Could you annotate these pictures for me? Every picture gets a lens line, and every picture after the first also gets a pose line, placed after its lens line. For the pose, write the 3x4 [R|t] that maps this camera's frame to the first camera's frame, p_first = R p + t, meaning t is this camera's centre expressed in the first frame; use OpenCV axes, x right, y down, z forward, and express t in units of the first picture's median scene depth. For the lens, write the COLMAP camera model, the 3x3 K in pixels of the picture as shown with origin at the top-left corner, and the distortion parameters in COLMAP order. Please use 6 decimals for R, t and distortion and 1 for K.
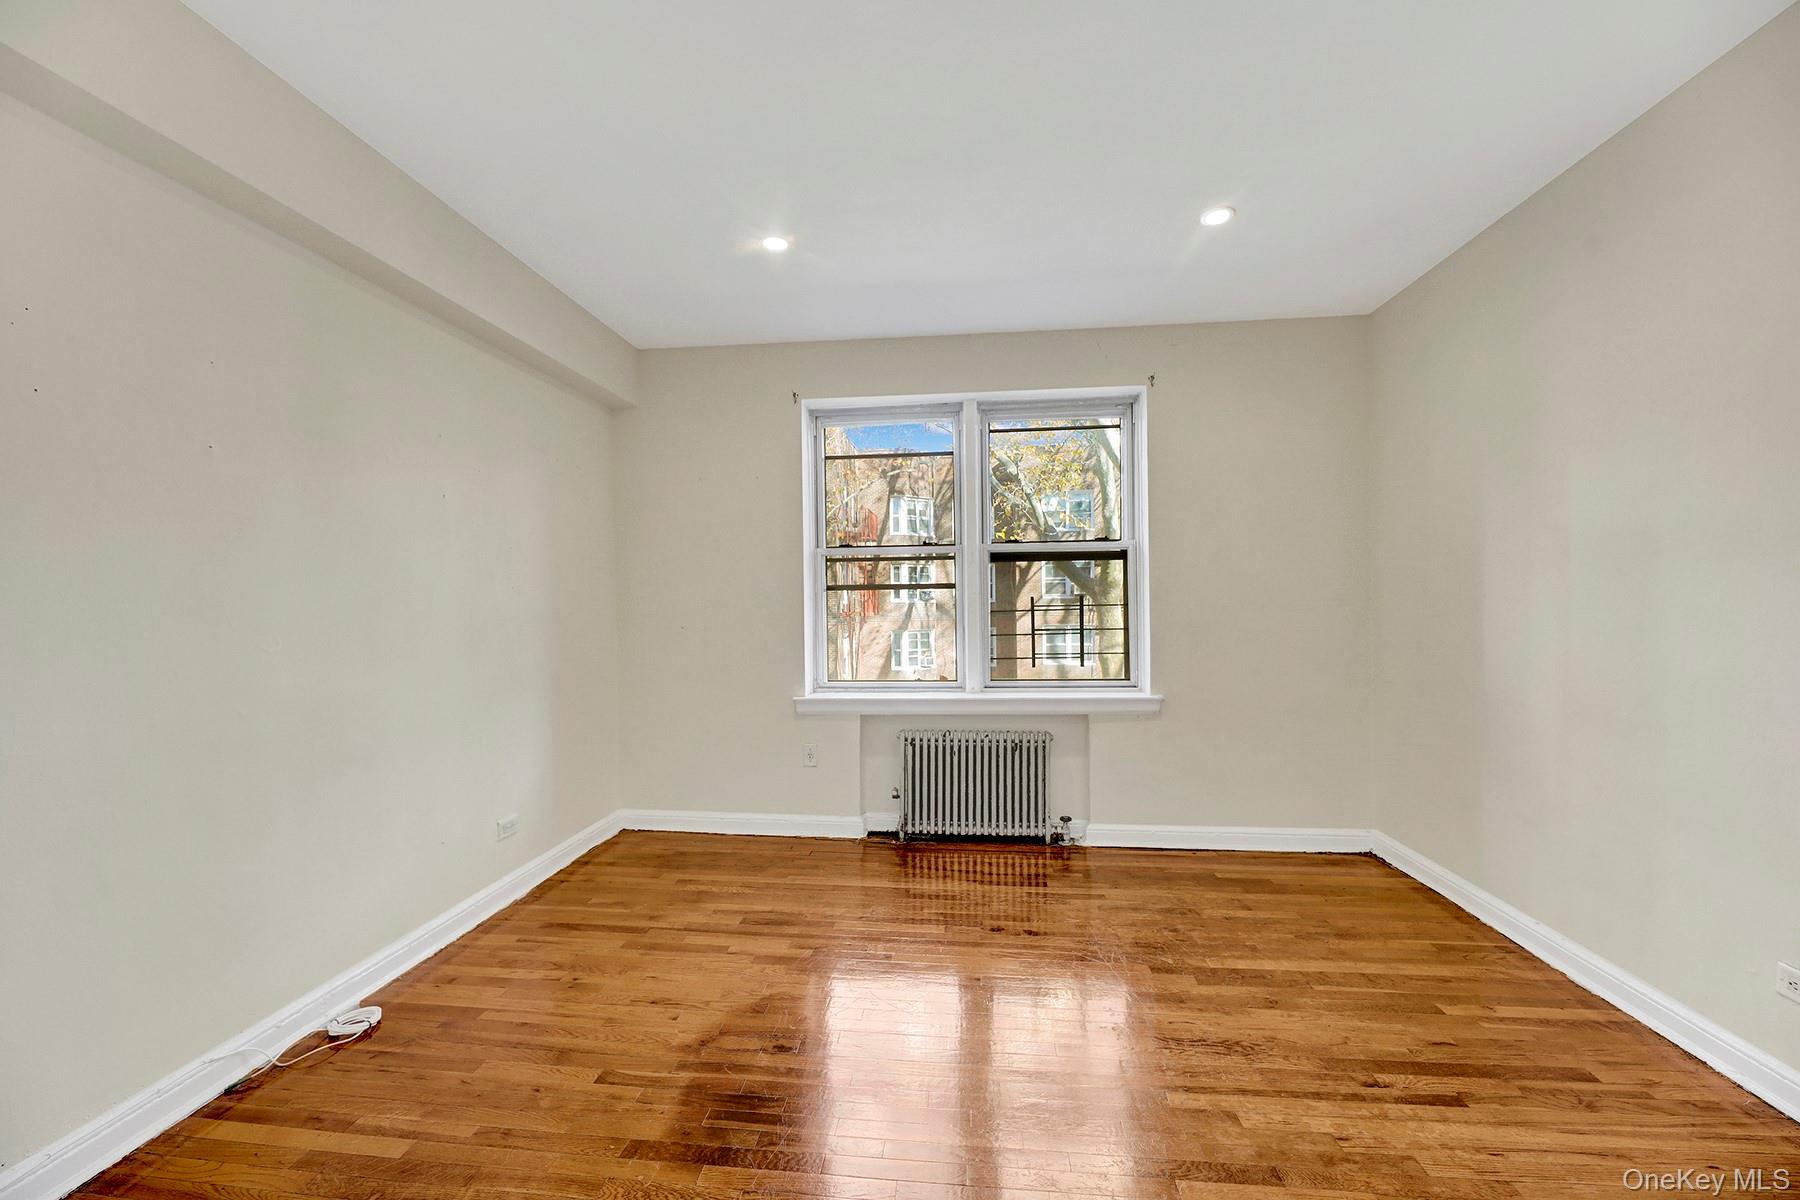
lens RADIAL K [[741.1, 0, 886.1], [0, 741.1, 600.0], [0, 0, 1]] dist [-0.001462, -0.002199]
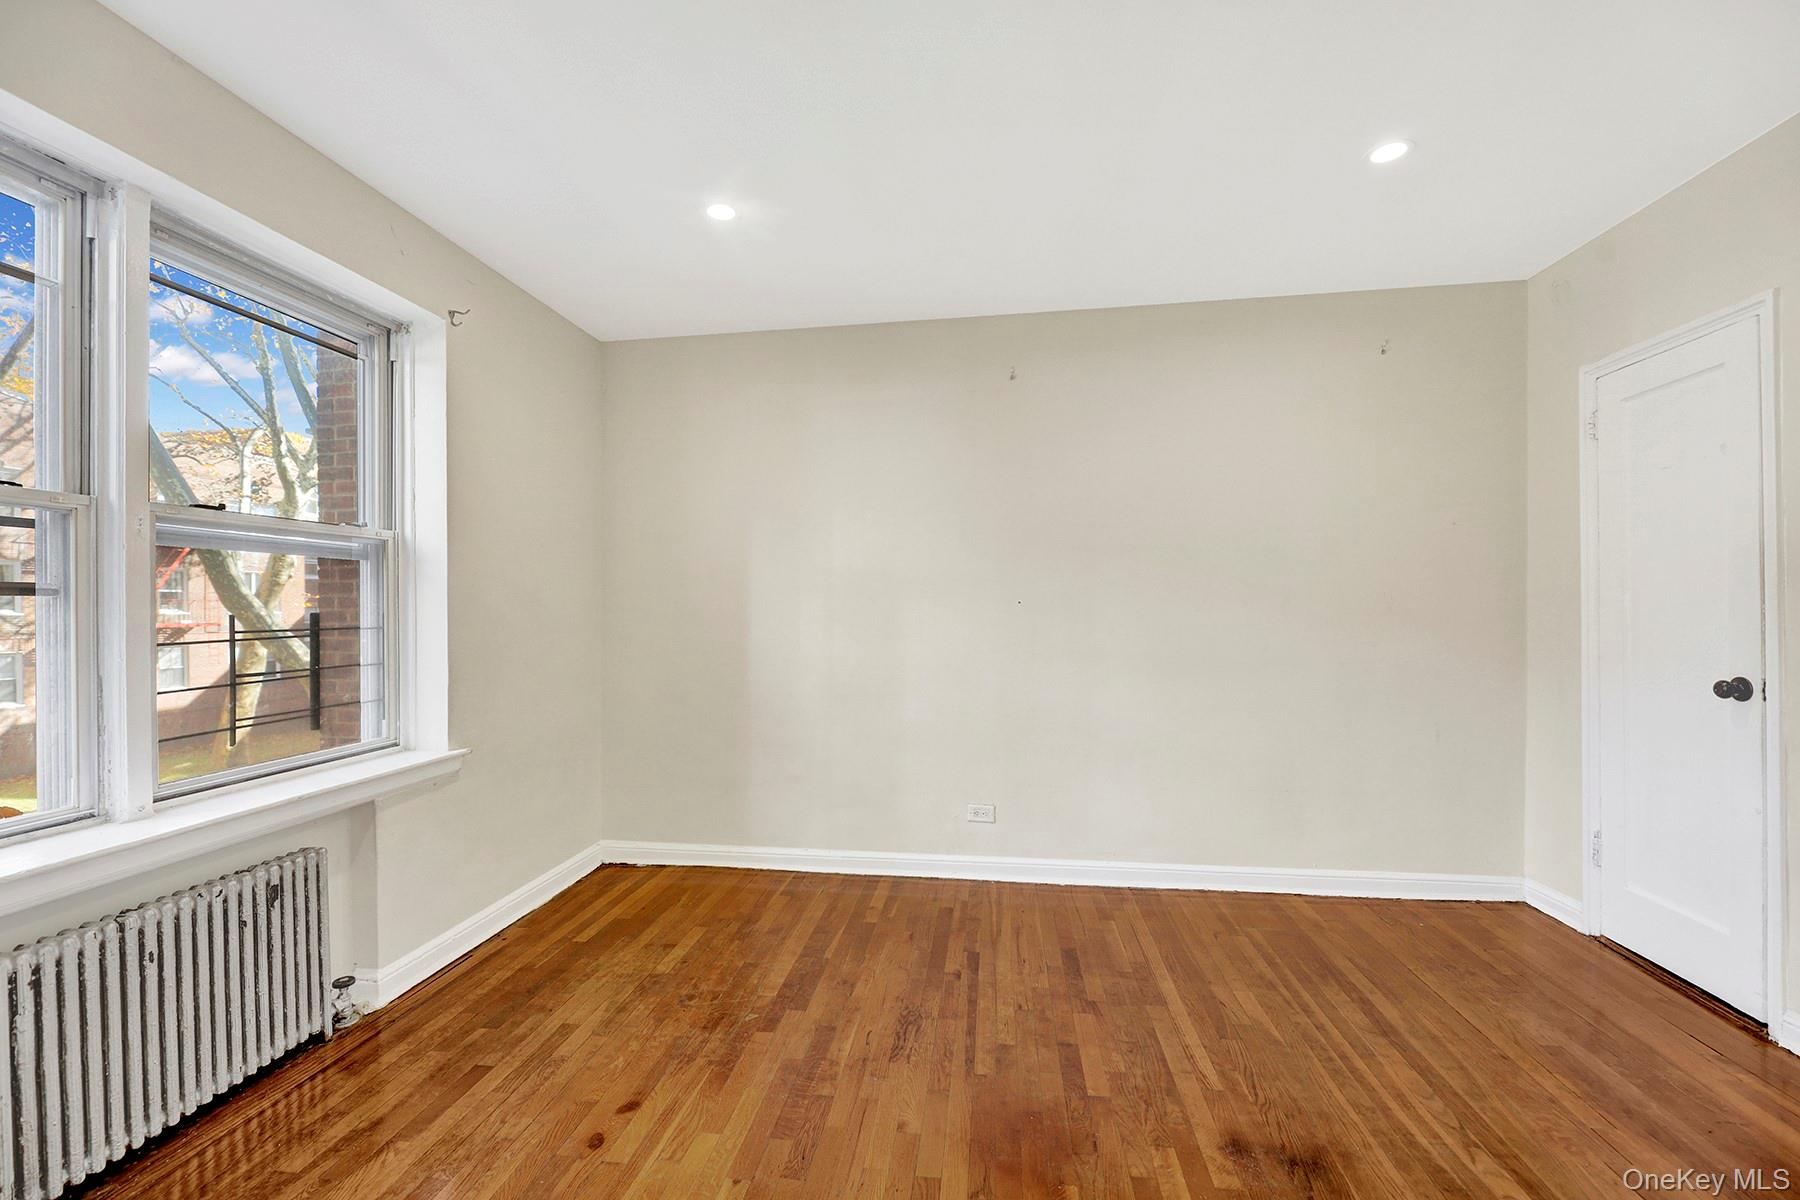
lens RADIAL K [[741.1, 0, 885.7], [0, 741.1, 611.1], [0, 0, 1]] dist [-0.001462, -0.002199]
pose [[0.032838, 0.010788, 0.999402, -0.483279], [0.004284, 0.999931, -0.010934, 0.000971], [-0.999451, 0.004641, 0.032790, 0.739311]]
